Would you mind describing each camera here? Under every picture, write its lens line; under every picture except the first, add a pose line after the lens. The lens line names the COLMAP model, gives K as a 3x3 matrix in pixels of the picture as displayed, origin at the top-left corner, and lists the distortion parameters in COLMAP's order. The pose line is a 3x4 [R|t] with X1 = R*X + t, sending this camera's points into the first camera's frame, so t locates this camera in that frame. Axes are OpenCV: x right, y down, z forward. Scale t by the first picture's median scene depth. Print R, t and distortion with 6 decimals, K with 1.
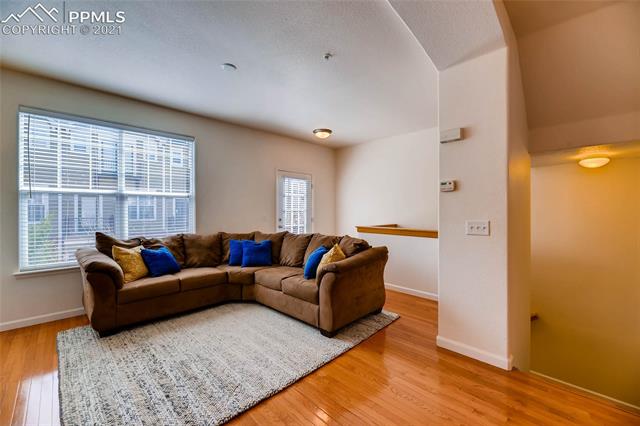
lens RADIAL K [[260.8, 0, 319.8], [0, 260.8, 211.3], [0, 0, 1]] dist [0.002443, -0.000168]
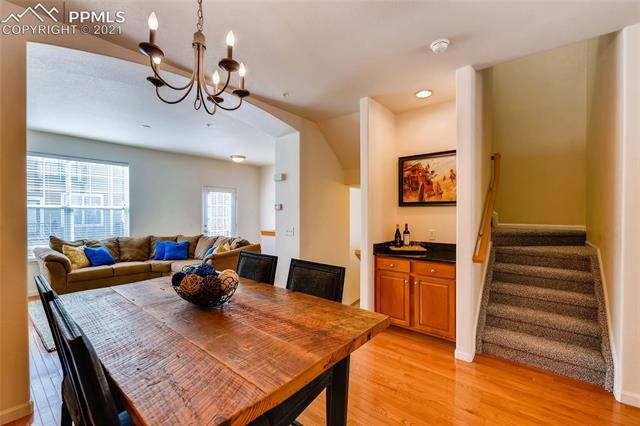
lens RADIAL K [[277.5, 0, 320.6], [0, 277.5, 214.2], [0, 0, 1]] dist [-0.002431, 0.000133]
pose [[0.995188, 0.001619, 0.097969, 0.378841], [-0.001329, 0.999995, -0.003025, -0.027675], [-0.097973, 0.002880, 0.995185, -0.529993]]
